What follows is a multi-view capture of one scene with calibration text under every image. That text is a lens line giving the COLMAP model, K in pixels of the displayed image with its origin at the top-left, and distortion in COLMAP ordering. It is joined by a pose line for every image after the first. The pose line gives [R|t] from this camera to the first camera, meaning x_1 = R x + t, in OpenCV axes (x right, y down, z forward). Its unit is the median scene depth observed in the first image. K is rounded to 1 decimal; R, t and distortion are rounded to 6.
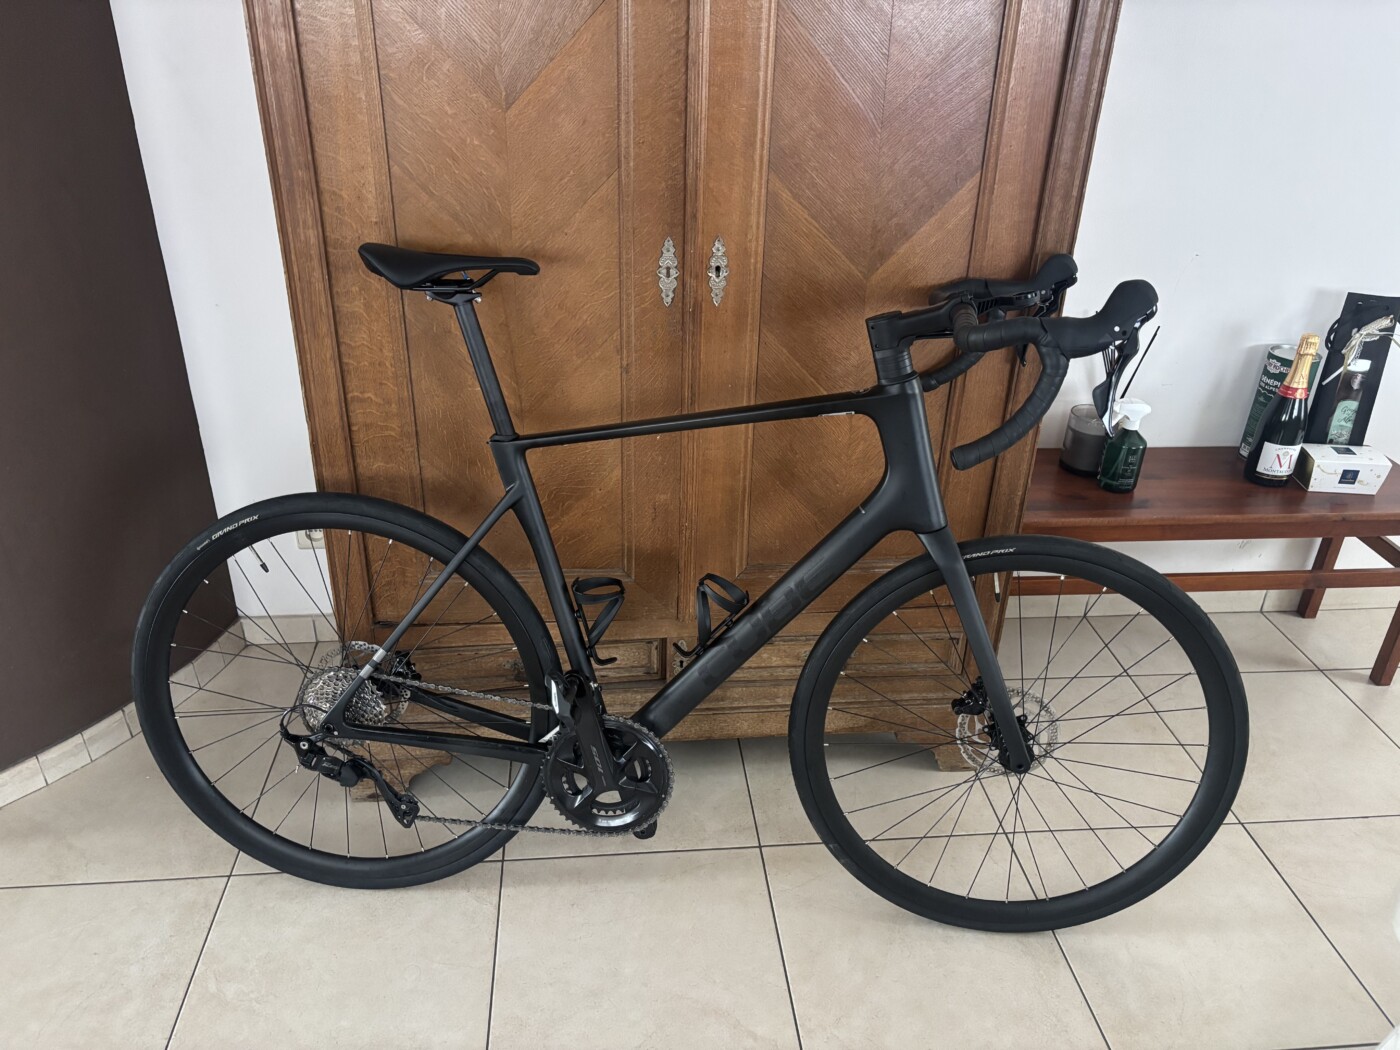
lens RADIAL K [[1061.5, 0, 700.0], [0, 1061.5, 525.0], [0, 0, 1]] dist [0.002193, -0.003535]
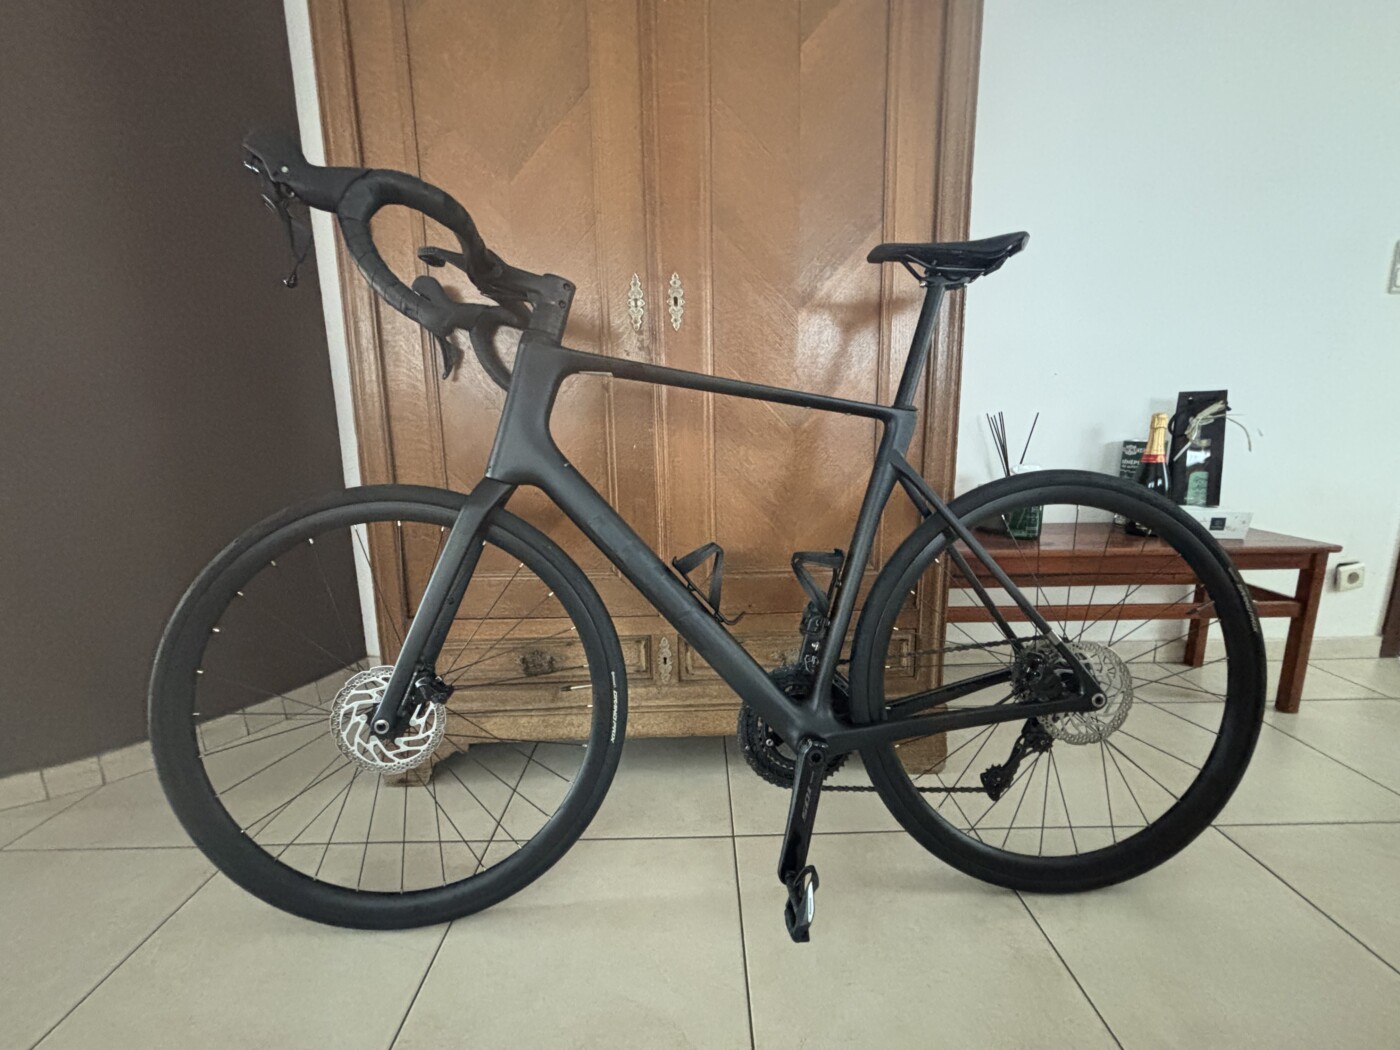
lens RADIAL K [[564.4, 0, 706.3], [0, 564.4, 521.2], [0, 0, 1]] dist [-0.000258, 0.000042]
pose [[0.996089, -0.025870, -0.084479, 0.074806], [-0.001355, 0.951588, -0.307374, 0.156212], [0.088341, 0.306286, 0.947831, 0.328107]]
